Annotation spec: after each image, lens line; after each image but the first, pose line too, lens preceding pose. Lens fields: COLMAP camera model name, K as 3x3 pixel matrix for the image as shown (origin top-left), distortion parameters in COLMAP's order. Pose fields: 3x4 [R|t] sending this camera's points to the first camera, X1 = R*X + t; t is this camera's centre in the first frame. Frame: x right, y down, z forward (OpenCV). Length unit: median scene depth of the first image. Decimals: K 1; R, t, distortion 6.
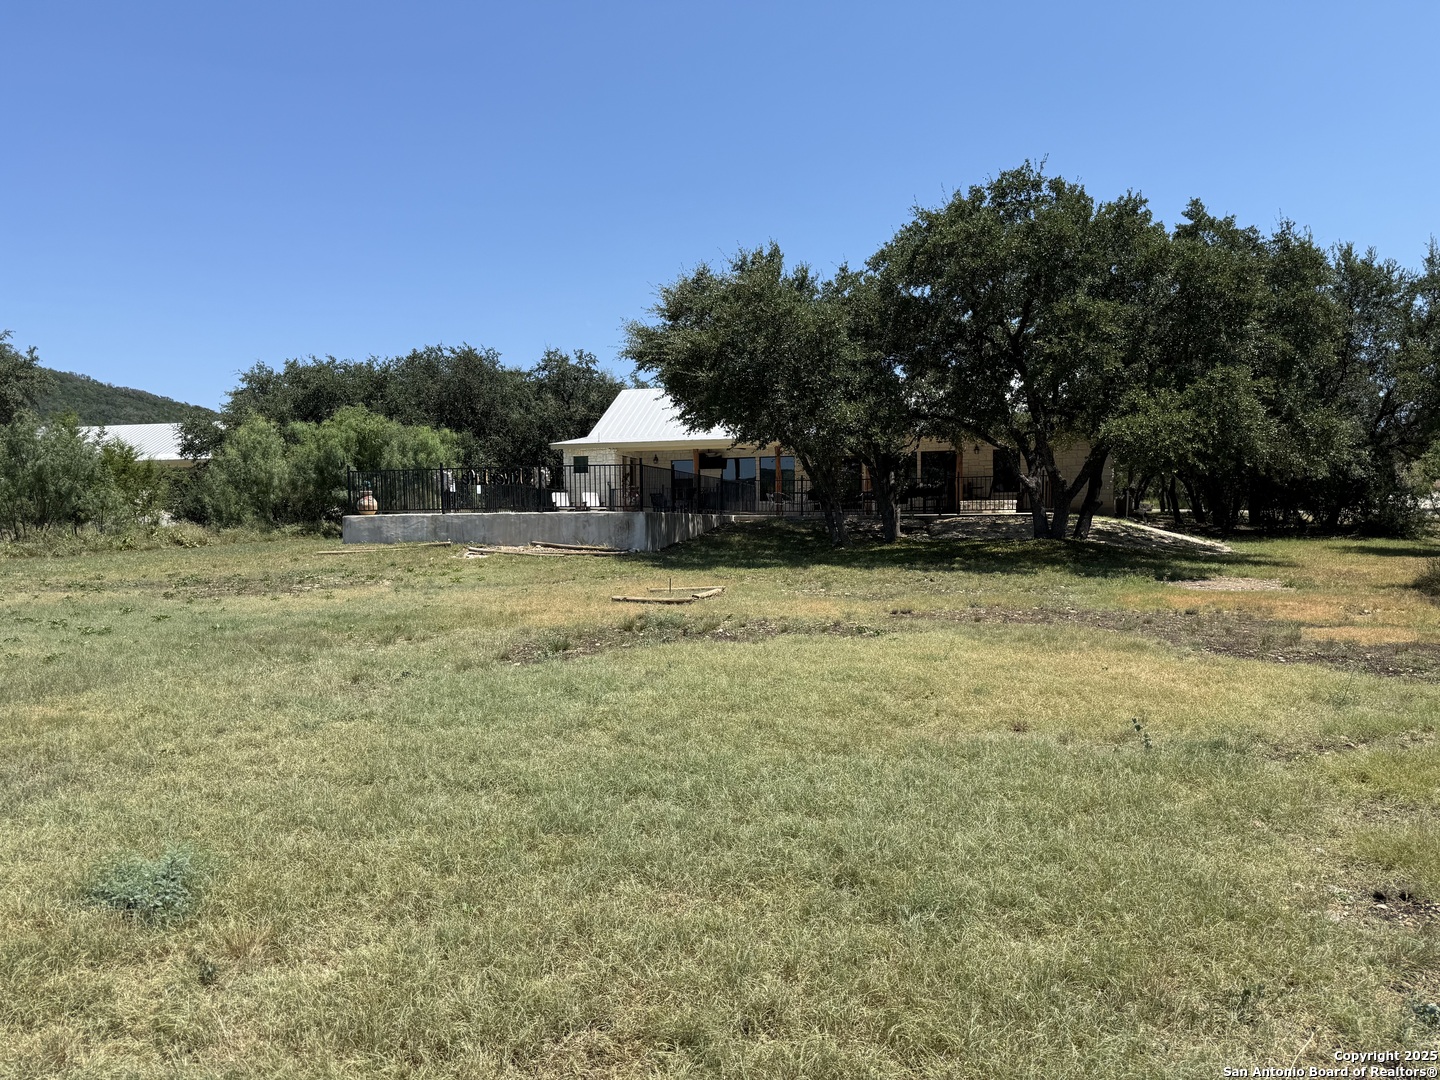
lens RADIAL K [[1015.5, 0, 720.0], [0, 1015.5, 540.0], [0, 0, 1]] dist [0.001232, -0.190580]
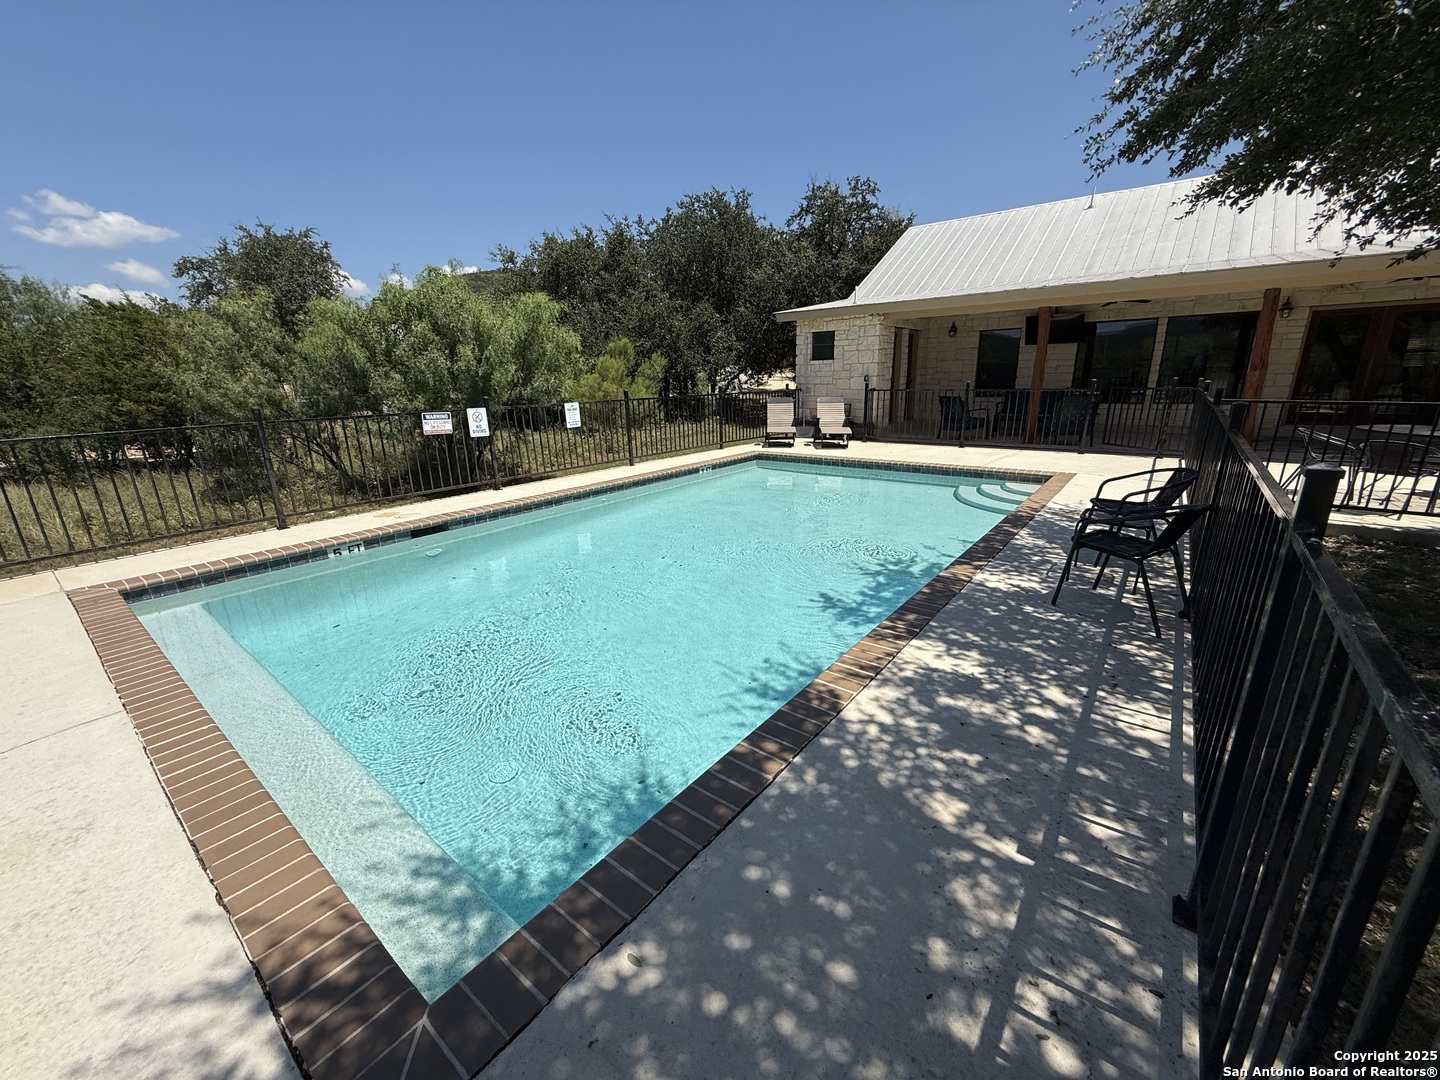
lens RADIAL K [[580.0, 0, 720.0], [0, 580.0, 540.0], [0, 0, 1]] dist [0.013718, -0.005191]
pose [[0.917132, 0.092374, -0.387732, -0.040225], [0.014236, 0.964562, 0.263473, -0.046371], [0.398330, -0.247159, 0.883315, 0.541207]]
